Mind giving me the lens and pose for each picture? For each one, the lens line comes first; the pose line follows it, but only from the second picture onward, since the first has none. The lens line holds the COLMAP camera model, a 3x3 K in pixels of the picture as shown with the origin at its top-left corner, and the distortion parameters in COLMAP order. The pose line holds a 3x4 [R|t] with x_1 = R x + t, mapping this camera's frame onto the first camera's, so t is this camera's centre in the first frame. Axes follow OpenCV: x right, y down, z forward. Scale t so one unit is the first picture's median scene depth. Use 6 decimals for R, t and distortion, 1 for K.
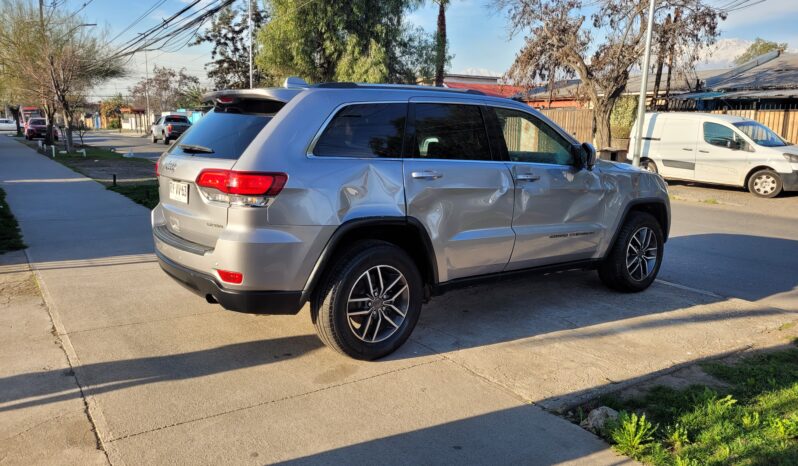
lens RADIAL K [[585.4, 0, 403.0], [0, 585.4, 230.9], [0, 0, 1]] dist [0.021831, -0.004779]
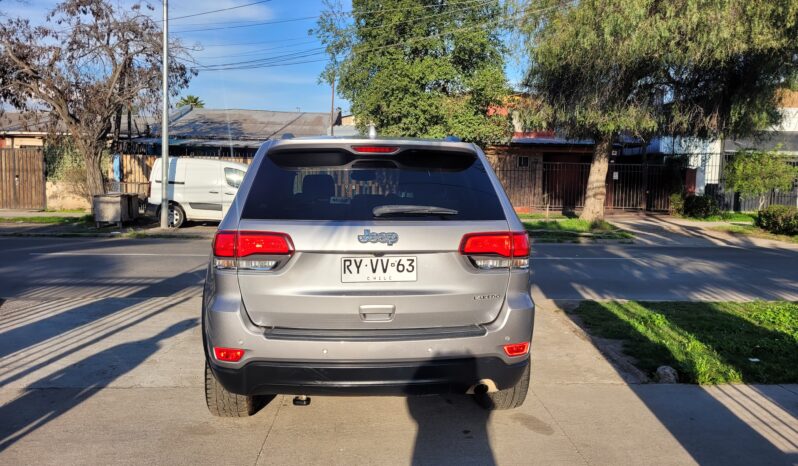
lens RADIAL K [[585.4, 0, 401.2], [0, 585.4, 231.4], [0, 0, 1]] dist [0.021831, -0.004779]
pose [[0.532584, -0.081763, 0.842418, -0.236796], [0.138451, 0.990332, 0.008589, -0.027978], [-0.834976, 0.112060, 0.538756, 0.134745]]
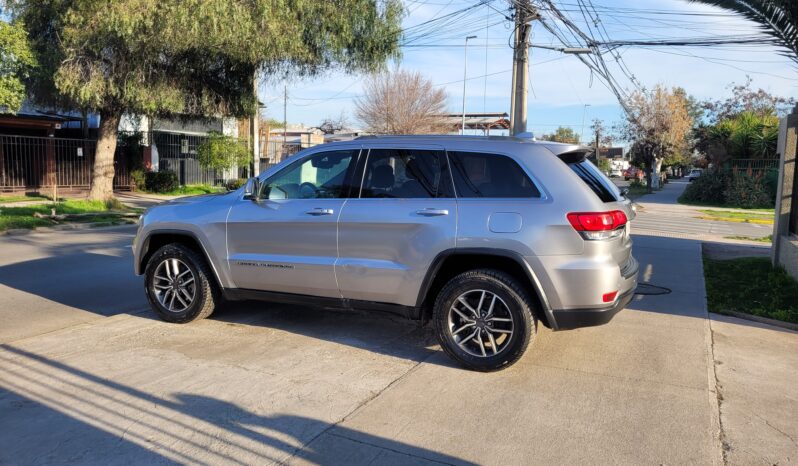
lens RADIAL K [[585.4, 0, 399.5], [0, 585.4, 231.3], [0, 0, 1]] dist [0.021831, -0.004779]
pose [[-0.459837, -0.123690, 0.879347, -0.299116], [0.128090, 0.970657, 0.203516, -0.089406], [-0.878717, 0.206220, -0.430500, 0.467750]]
